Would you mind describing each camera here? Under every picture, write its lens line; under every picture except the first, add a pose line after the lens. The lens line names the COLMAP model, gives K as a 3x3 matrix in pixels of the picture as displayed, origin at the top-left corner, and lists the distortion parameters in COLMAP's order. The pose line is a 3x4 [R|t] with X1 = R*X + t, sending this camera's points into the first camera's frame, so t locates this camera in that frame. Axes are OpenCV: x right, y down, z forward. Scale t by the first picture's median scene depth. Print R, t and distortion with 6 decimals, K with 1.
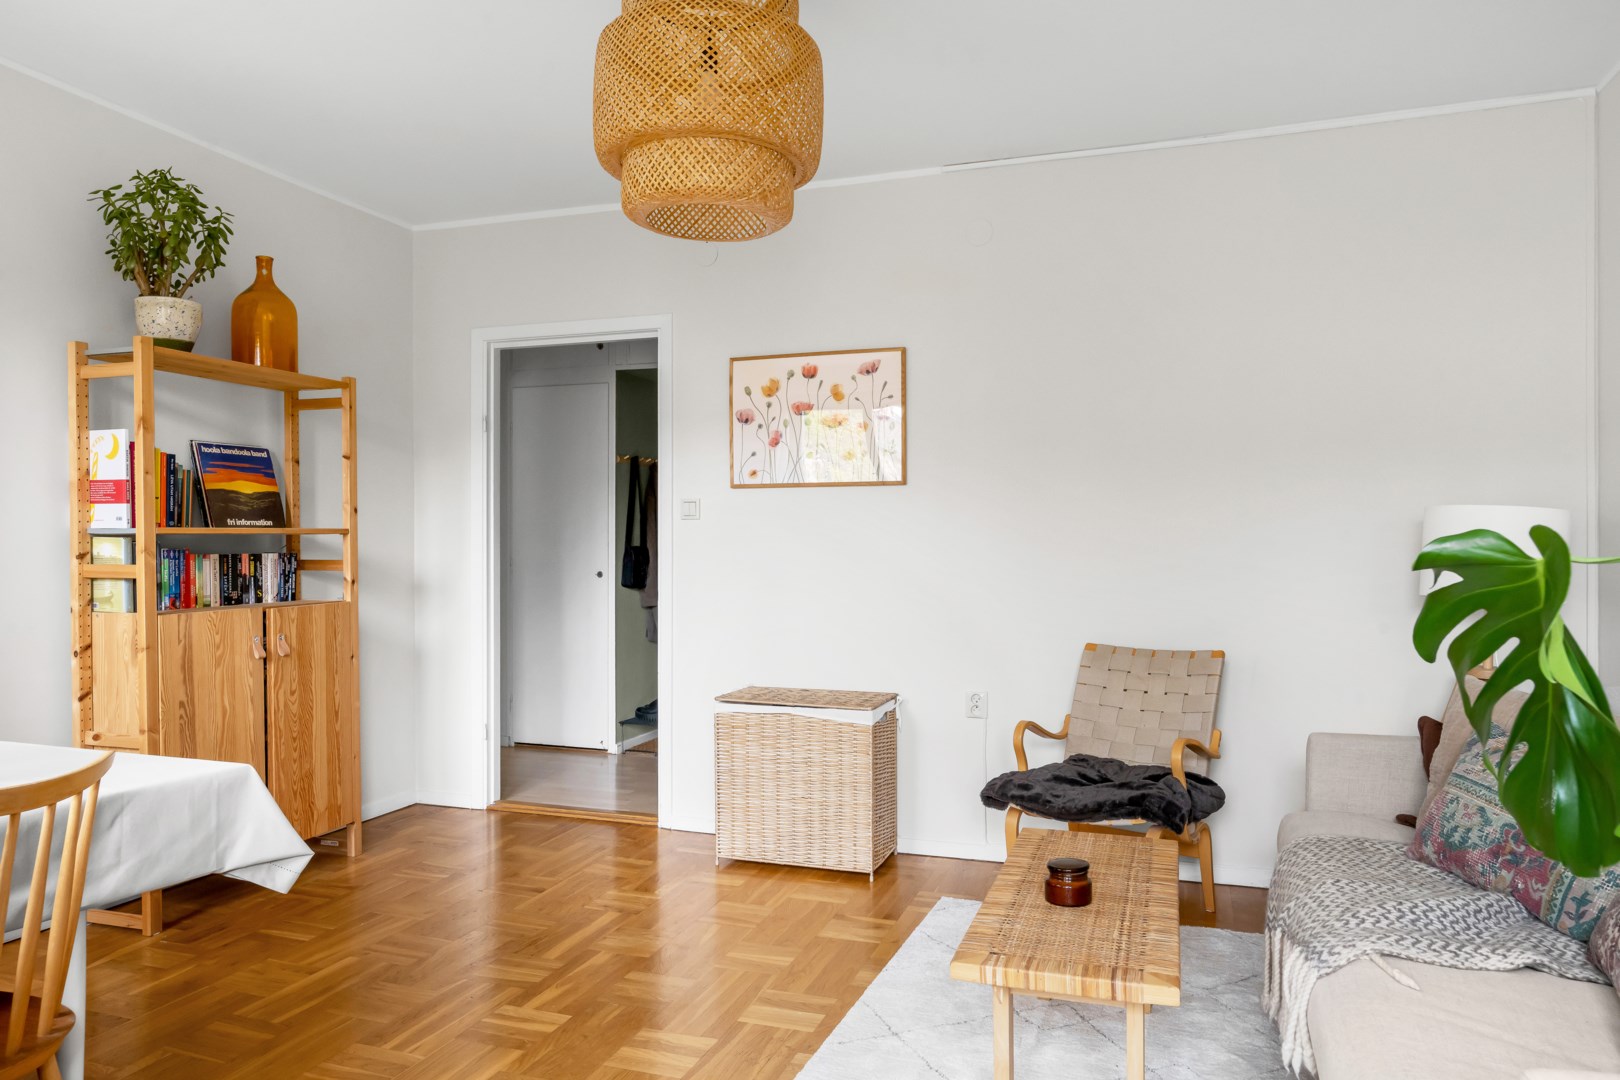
lens RADIAL K [[1094.8, 0, 810.0], [0, 1094.8, 540.0], [0, 0, 1]] dist [-0.007784, -0.002009]
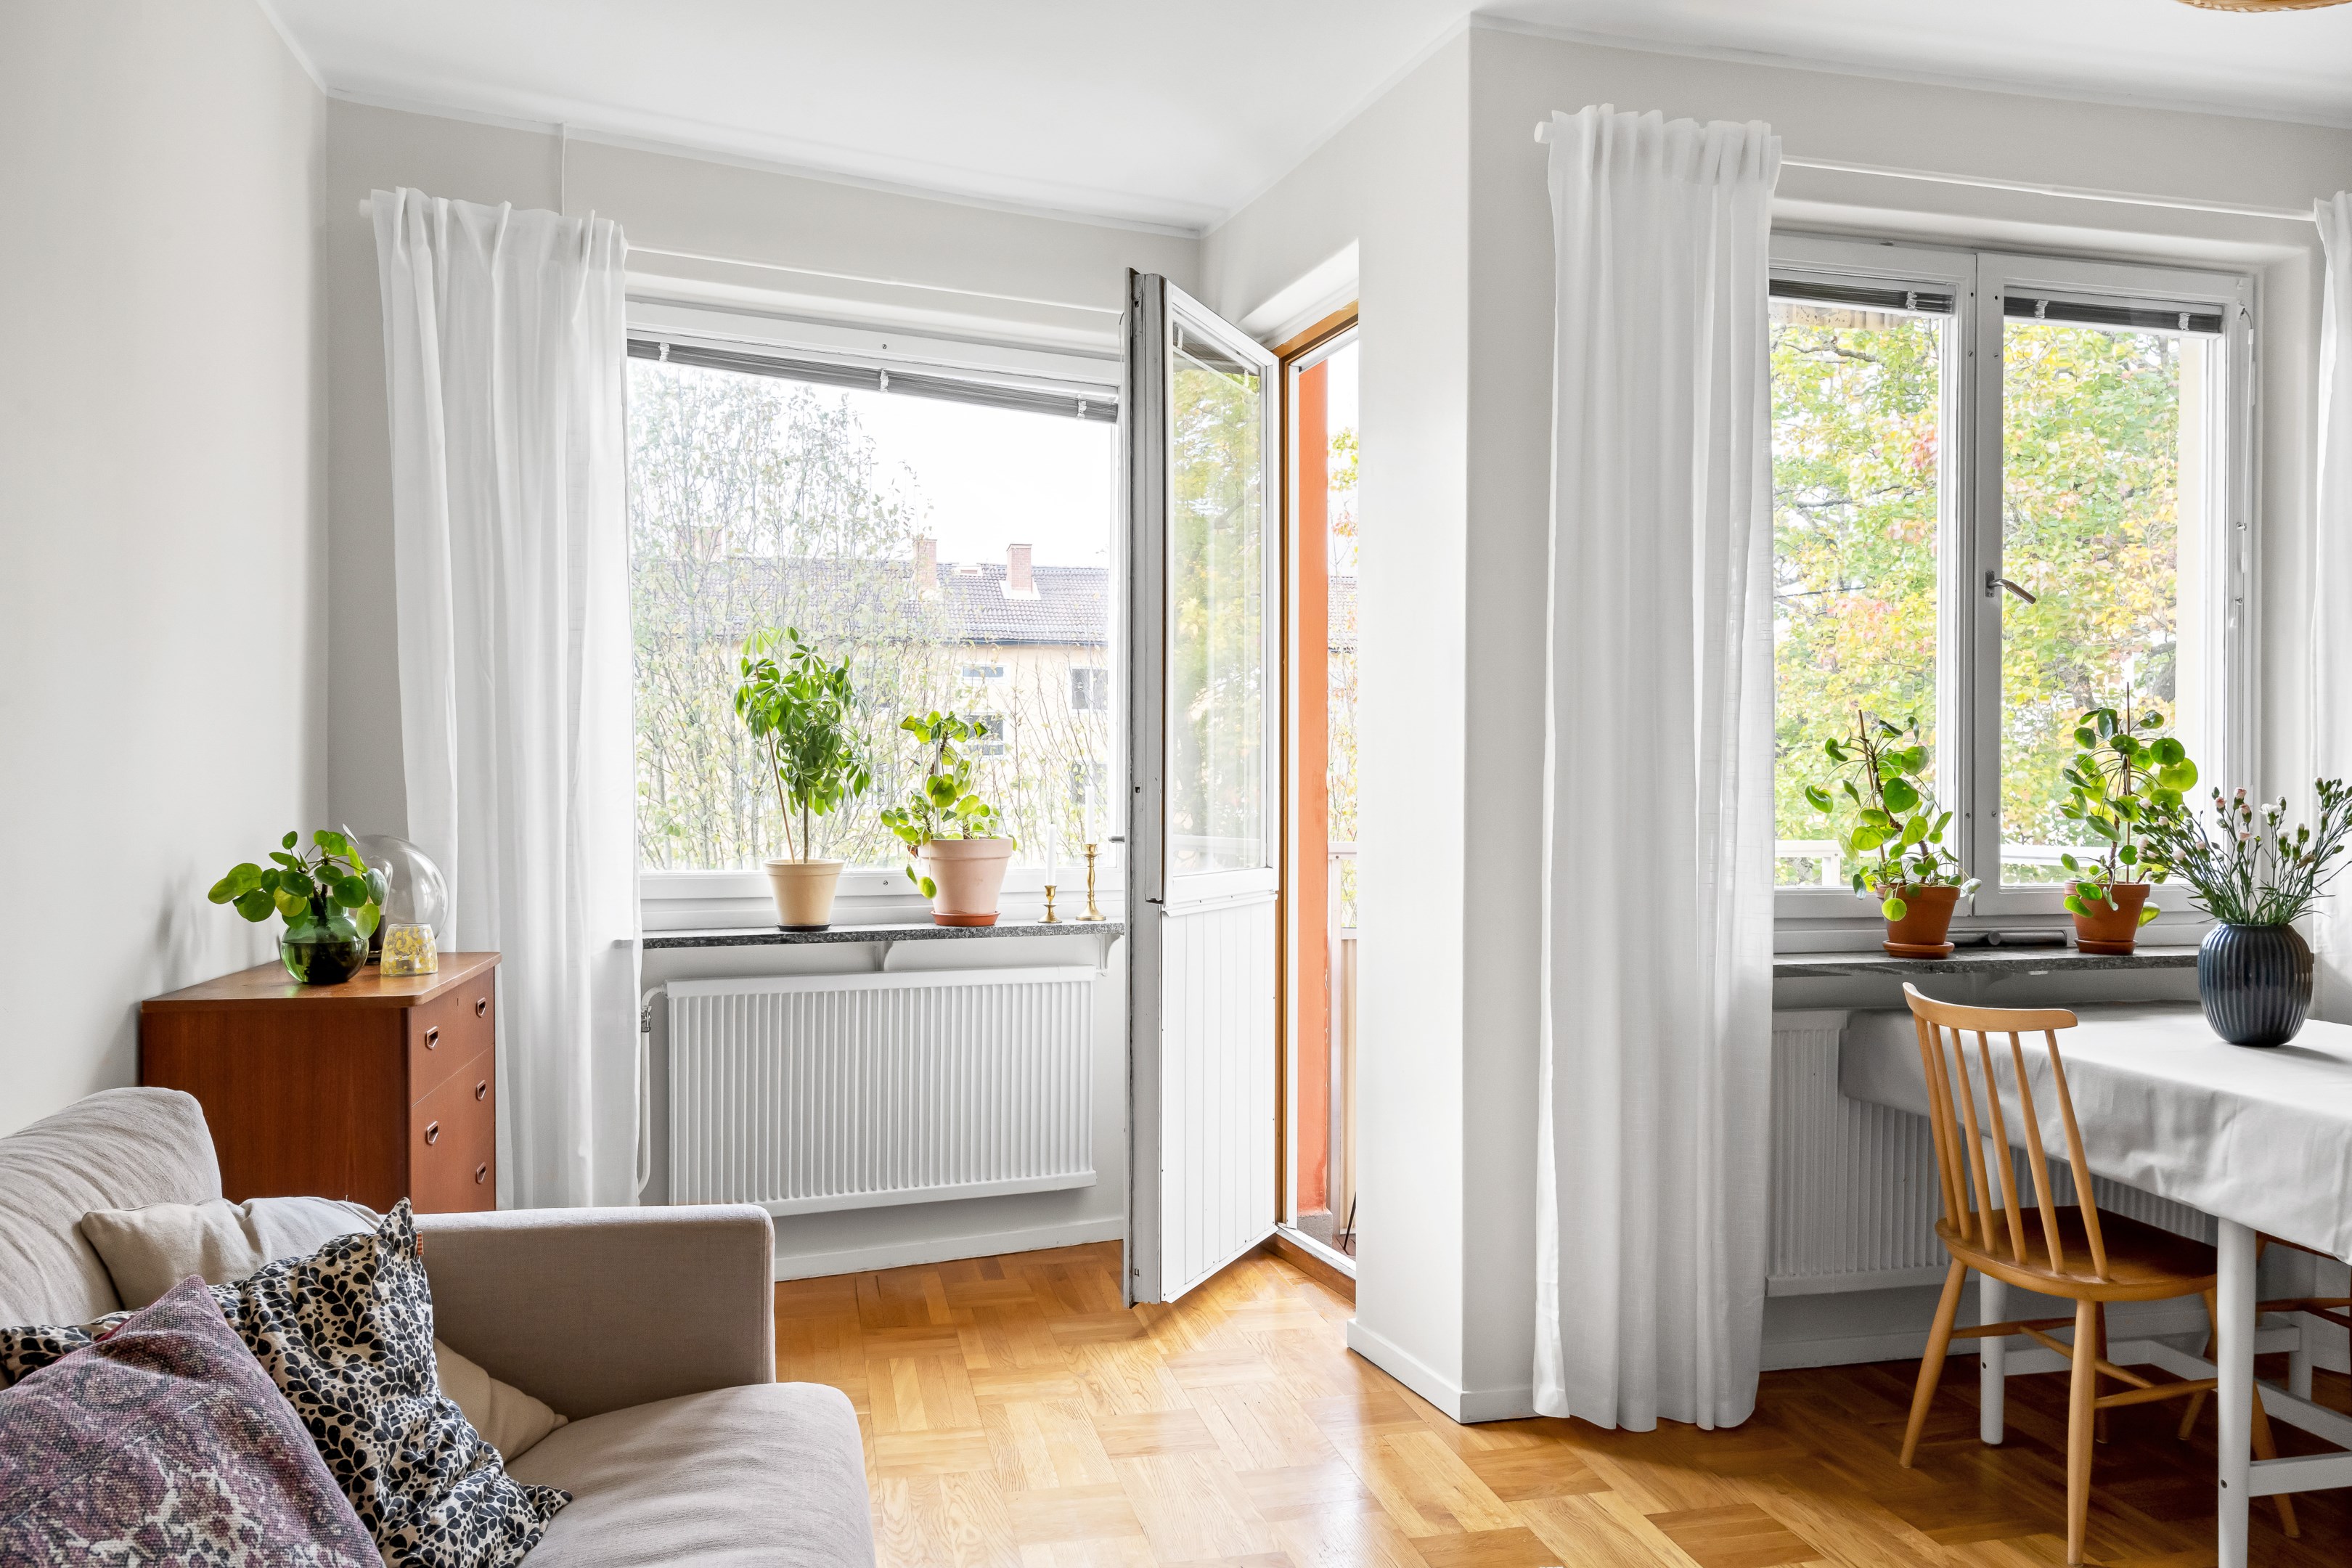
lens RADIAL K [[1684.1, 0, 1174.0], [0, 1684.1, 805.8], [0, 0, 1]] dist [-0.007553, 0.005041]
pose [[-0.835951, 0.001503, -0.548802, 0.414946], [-0.001464, 0.999987, 0.004969, 0.005914], [0.548802, 0.004957, -0.835938, 0.920710]]
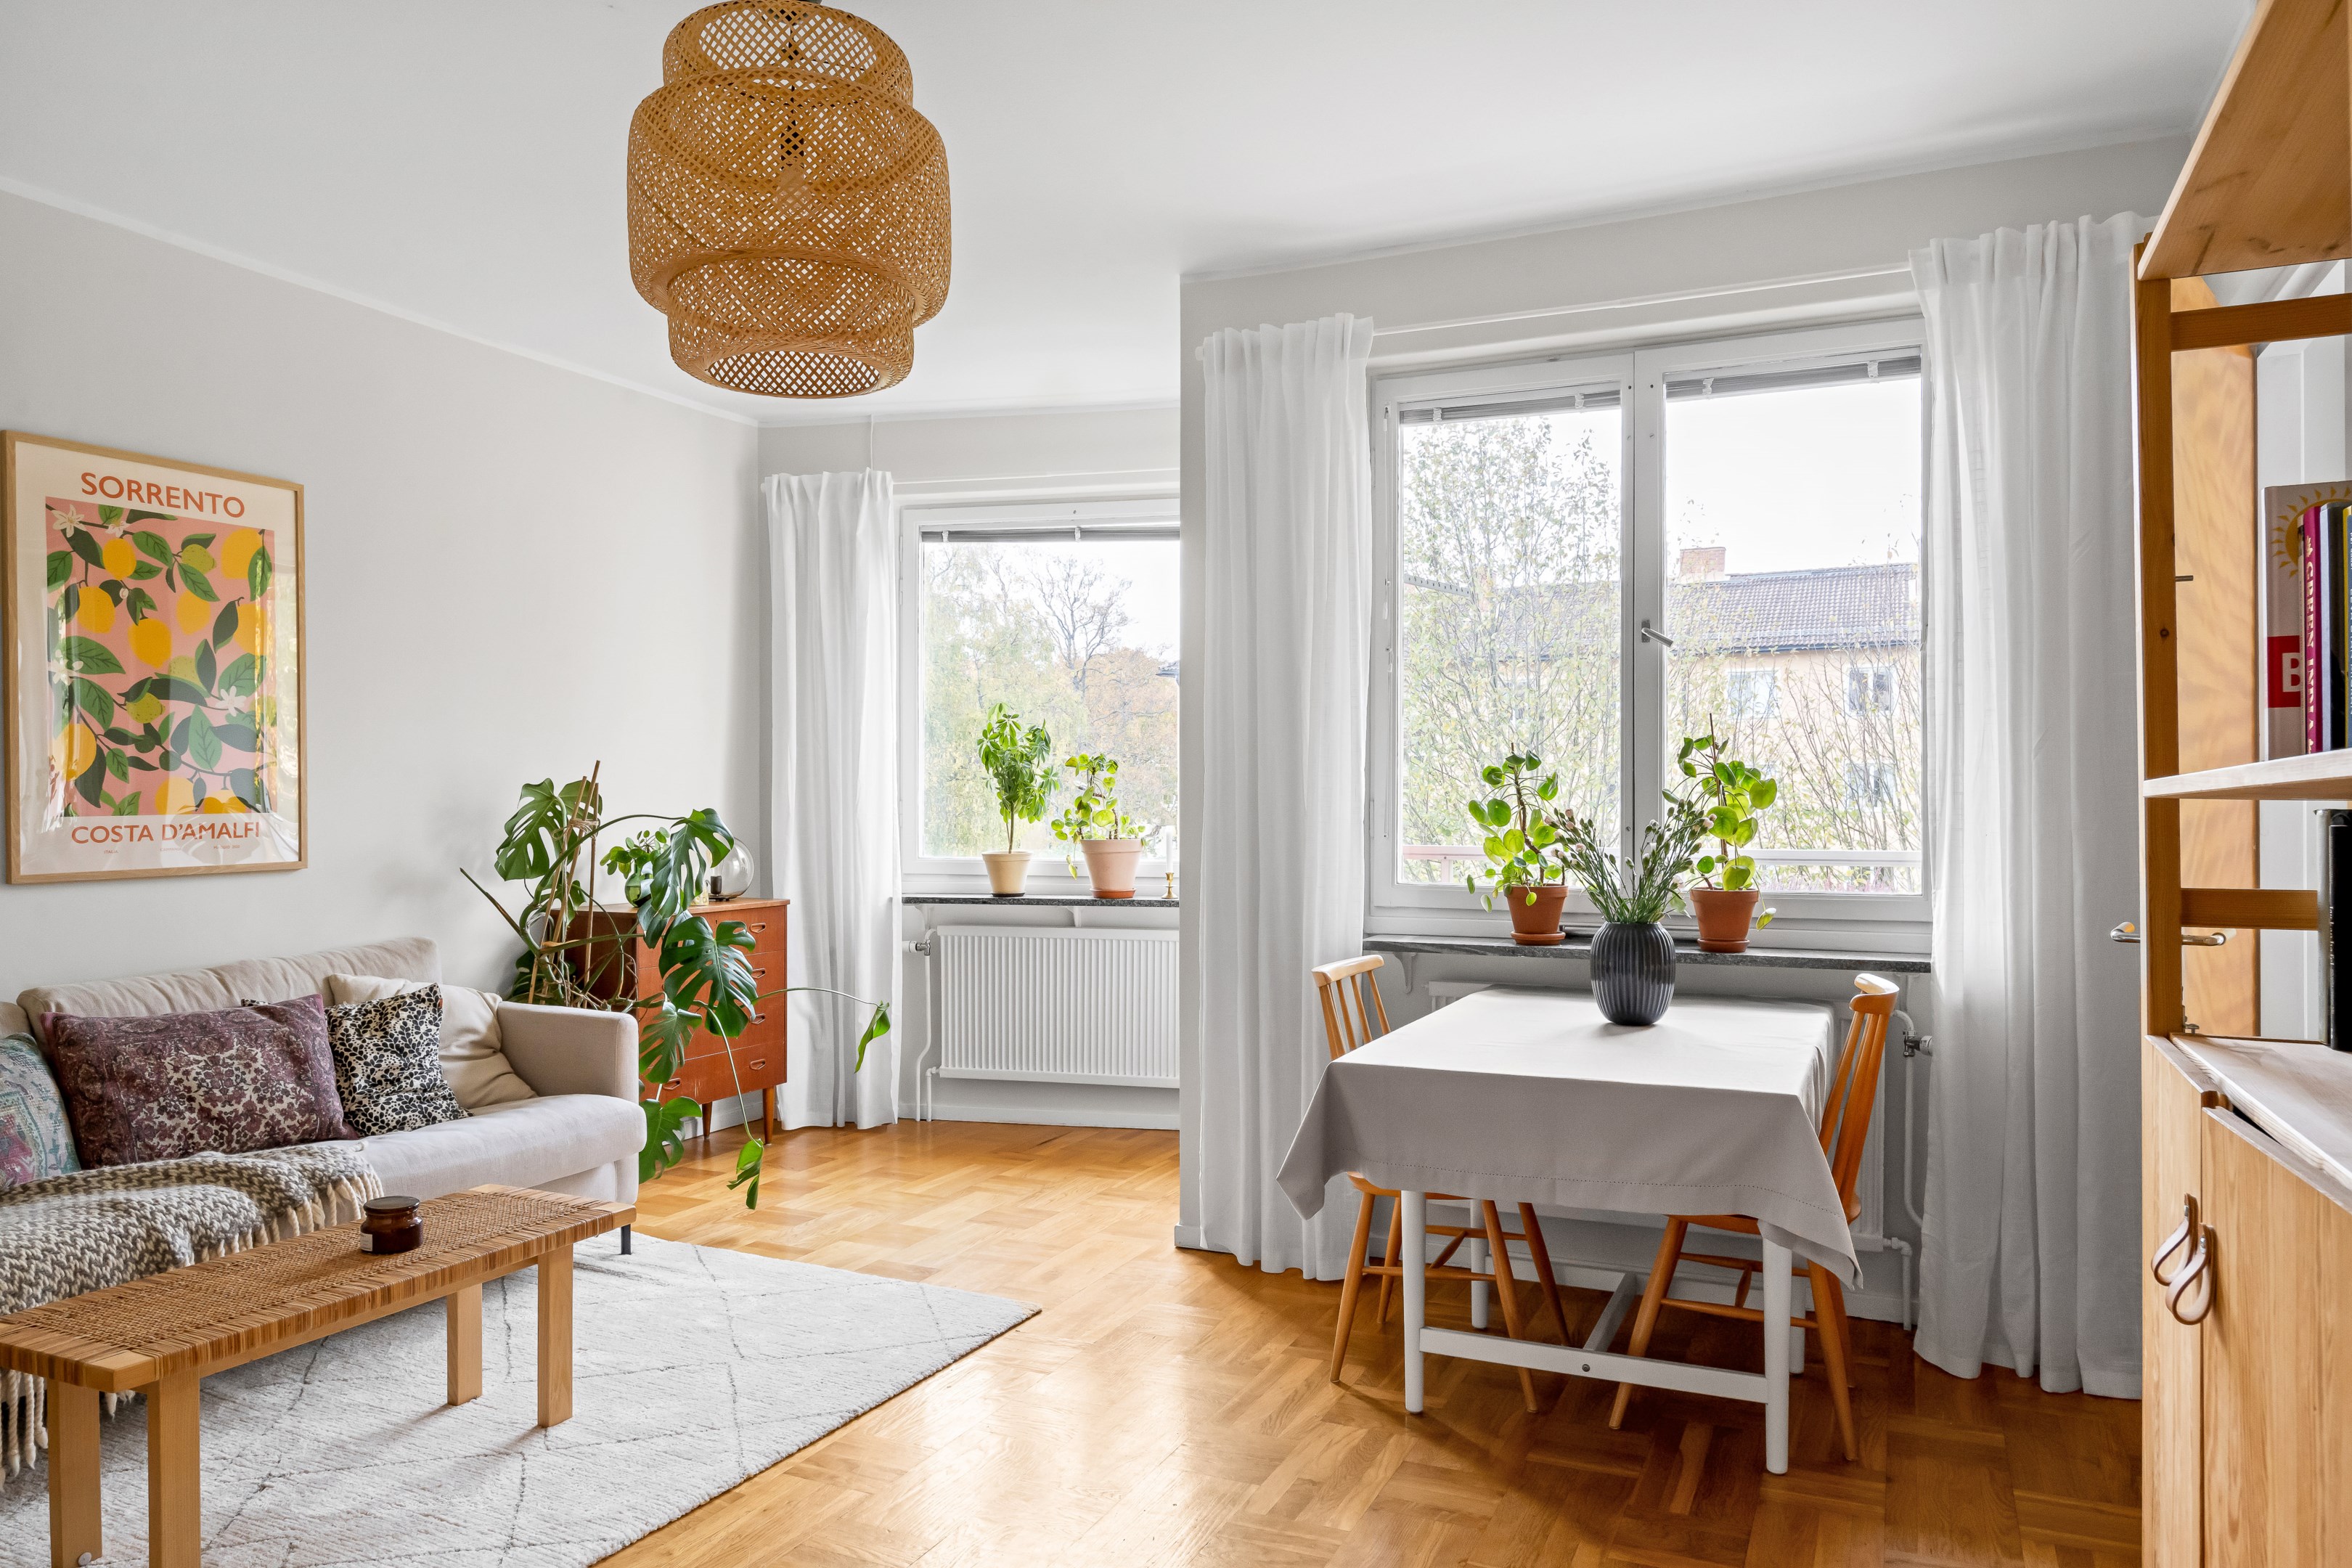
lens RADIAL K [[1589.5, 0, 1176.0], [0, 1589.5, 784.0], [0, 0, 1]] dist [-0.007784, -0.002009]
pose [[-0.996308, 0.003530, 0.085777, -0.308185], [0.002615, 0.999939, -0.010768, -0.004086], [-0.085810, -0.010504, -0.996256, 1.479589]]
